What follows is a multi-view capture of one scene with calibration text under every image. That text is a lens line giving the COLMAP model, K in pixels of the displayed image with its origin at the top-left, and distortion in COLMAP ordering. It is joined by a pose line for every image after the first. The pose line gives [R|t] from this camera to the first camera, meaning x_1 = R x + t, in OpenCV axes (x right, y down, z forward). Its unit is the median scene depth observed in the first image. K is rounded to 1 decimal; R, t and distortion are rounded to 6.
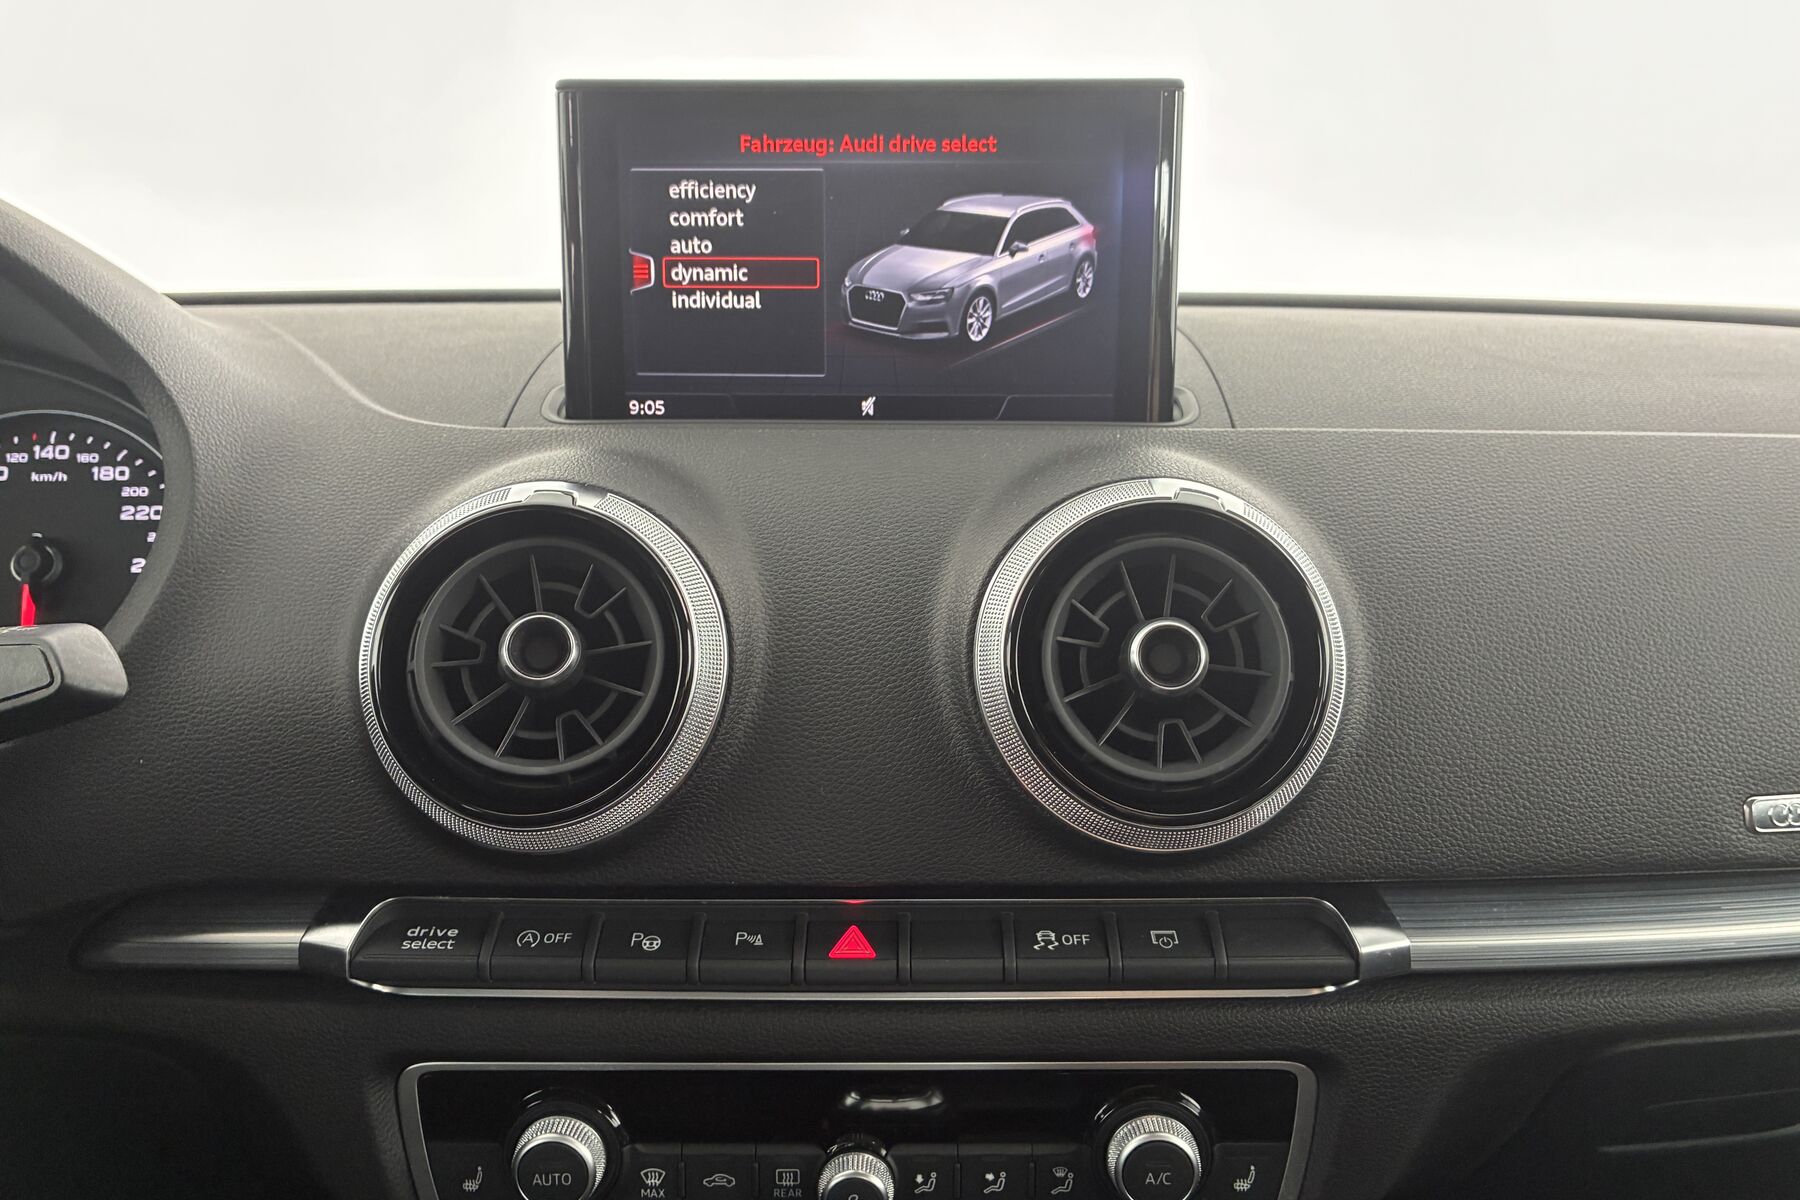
lens RADIAL K [[1371.5, 0, 891.8], [0, 1371.5, 593.1], [0, 0, 1]] dist [0.035989, -0.031192]
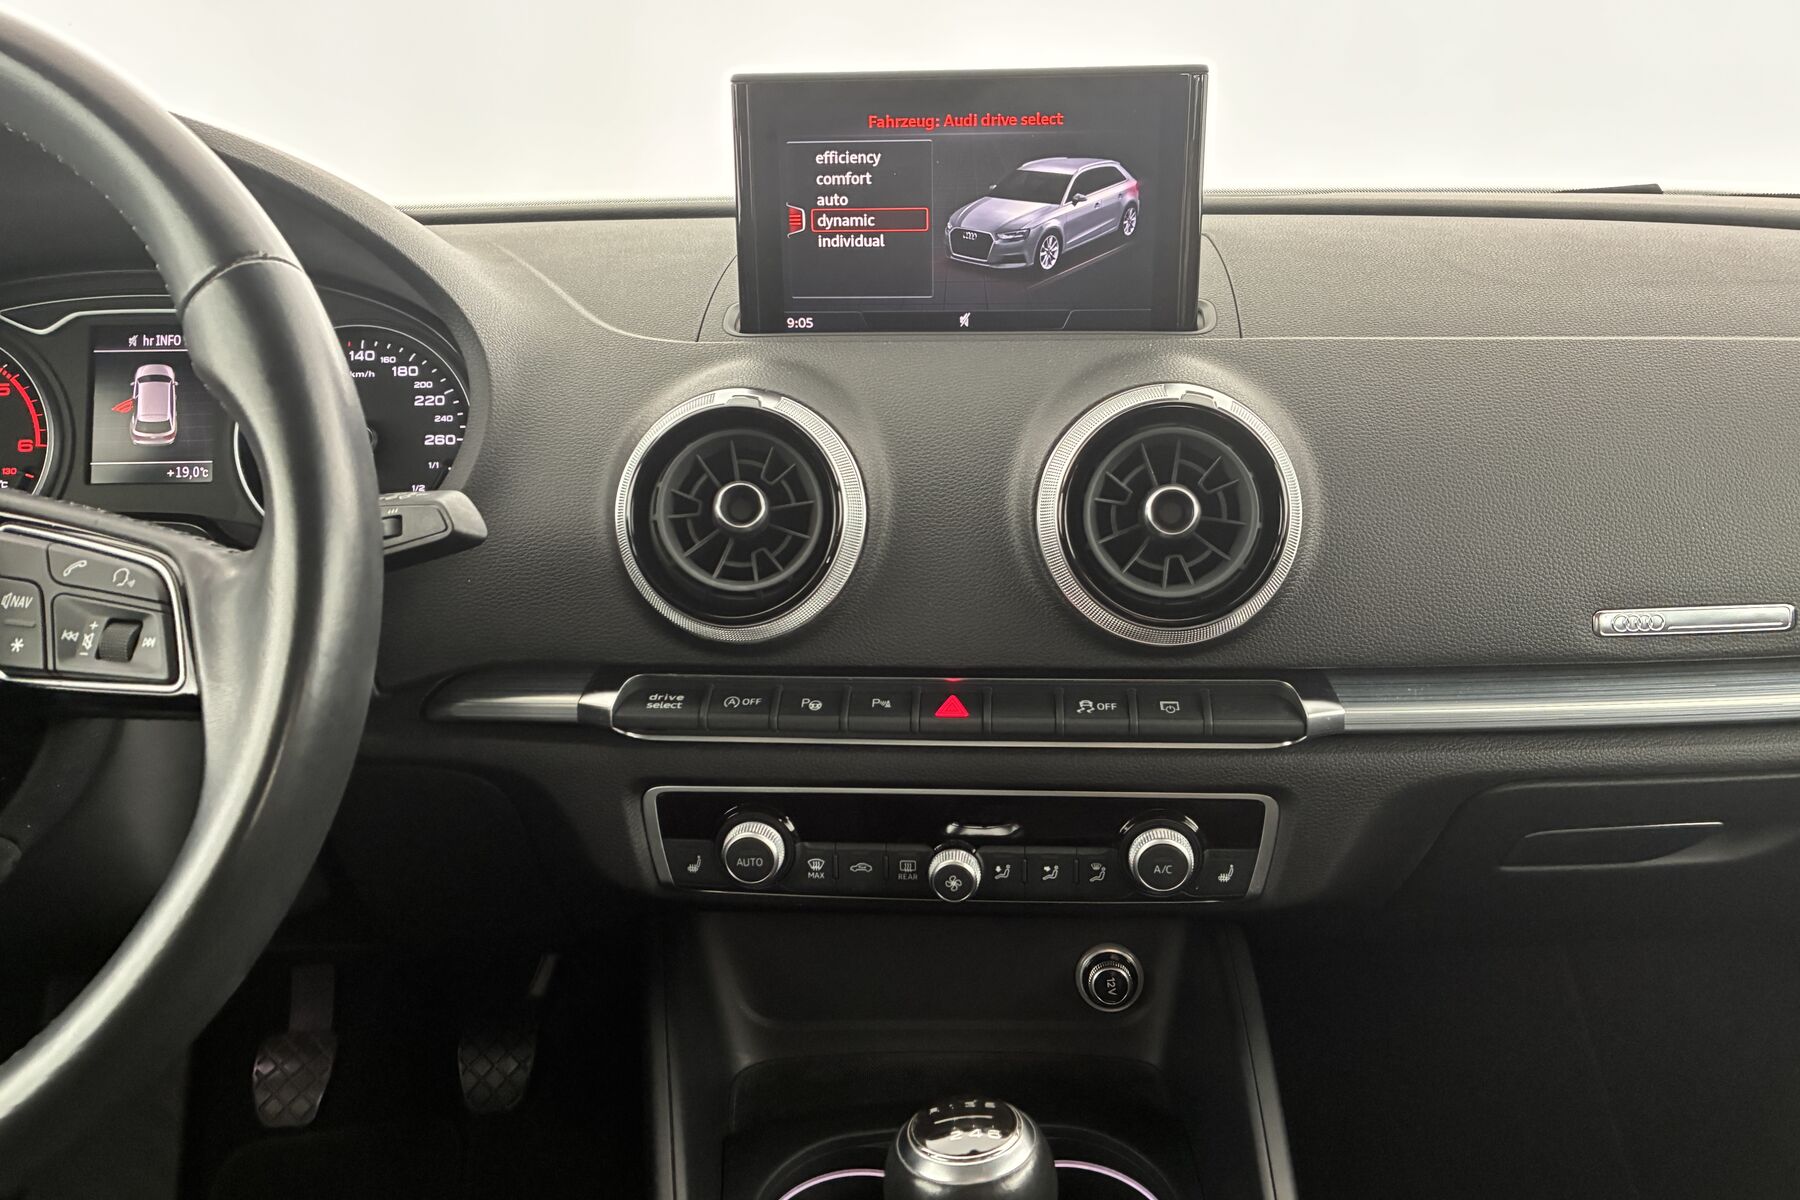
lens RADIAL K [[1371.5, 0, 898.0], [0, 1371.5, 587.5], [0, 0, 1]] dist [0.035989, -0.031192]
pose [[0.997582, 0.004354, -0.069370, 0.013377], [0.003688, 0.993314, 0.115386, -0.037498], [0.069408, -0.115363, 0.990896, -0.406810]]
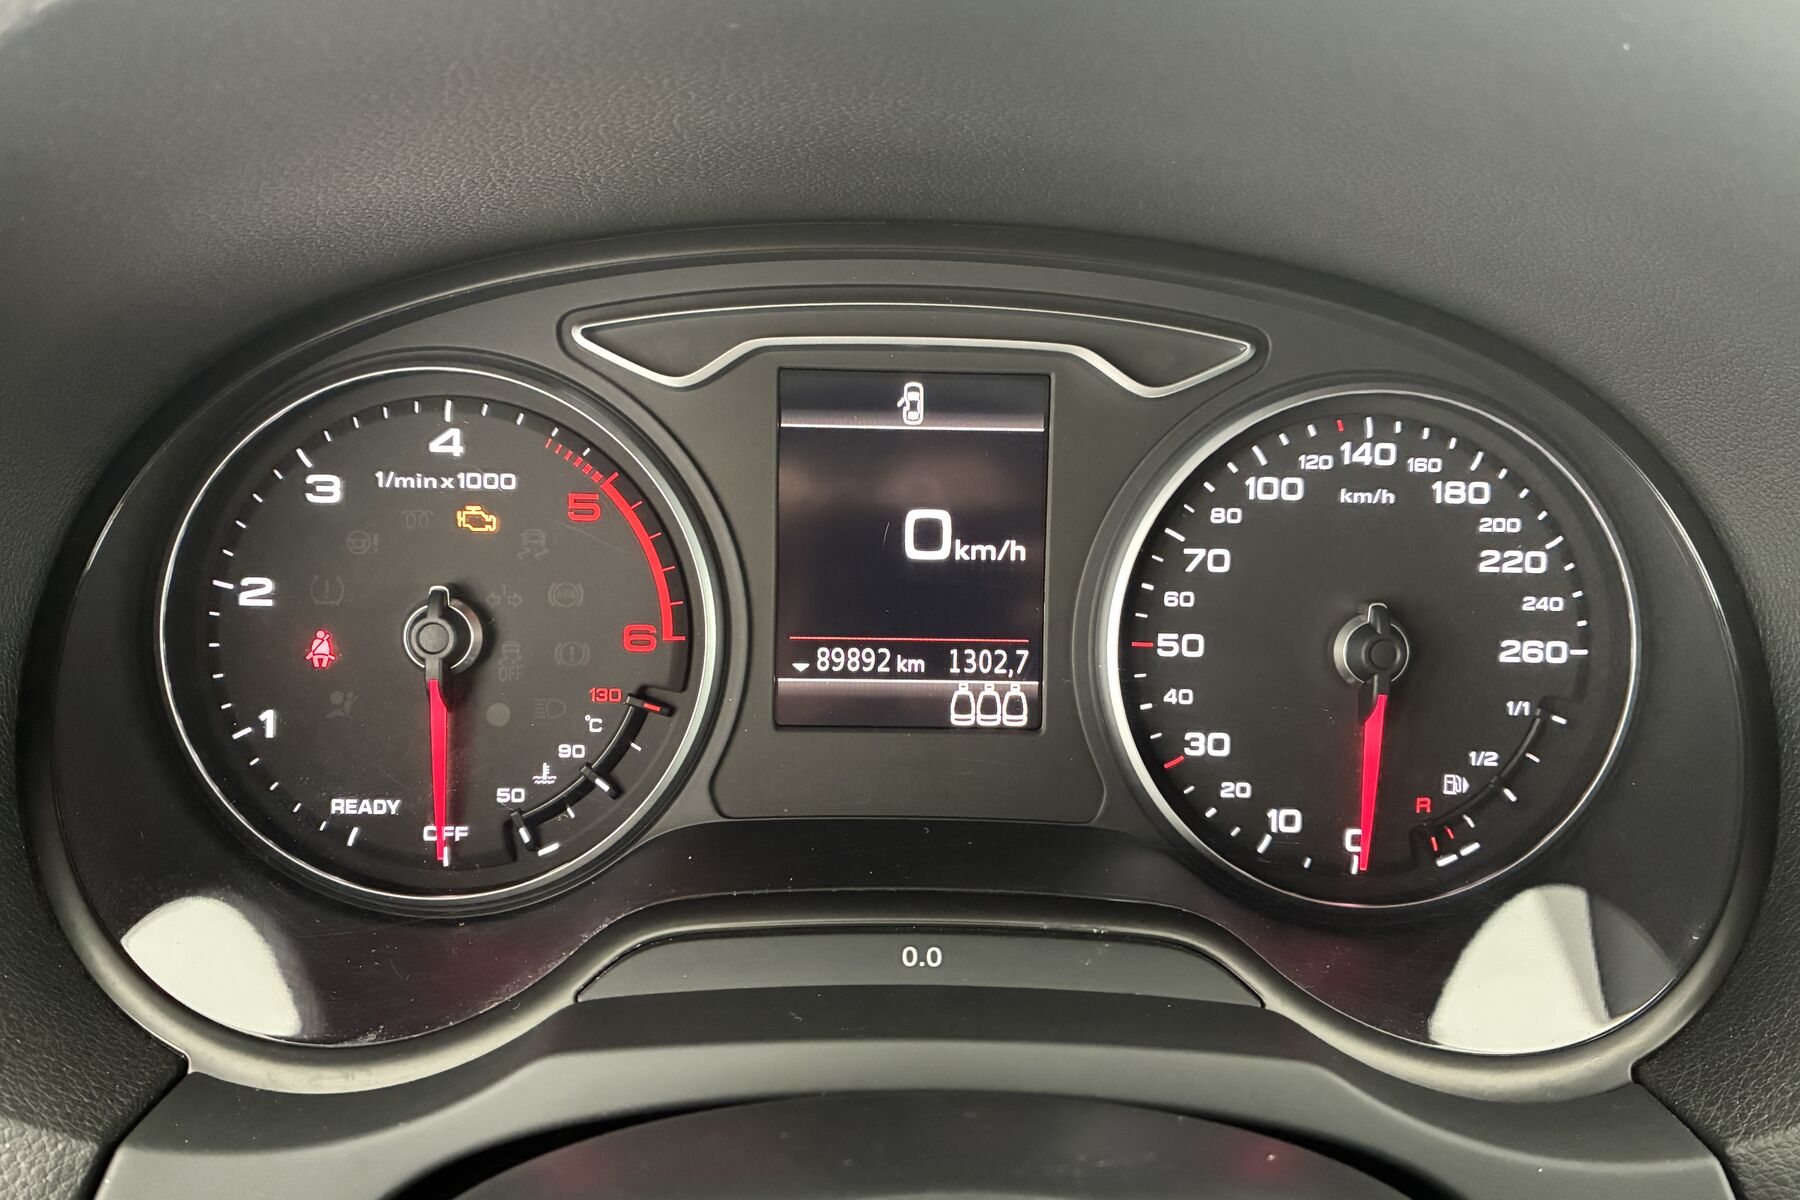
lens RADIAL K [[1371.5, 0, 885.7], [0, 1371.5, 594.6], [0, 0, 1]] dist [0.035989, -0.031192]
pose [[0.995477, 0.056319, -0.076509, -0.951248], [-0.035338, 0.967062, 0.252075, -0.231054], [0.088185, -0.248231, 0.964679, 0.482533]]
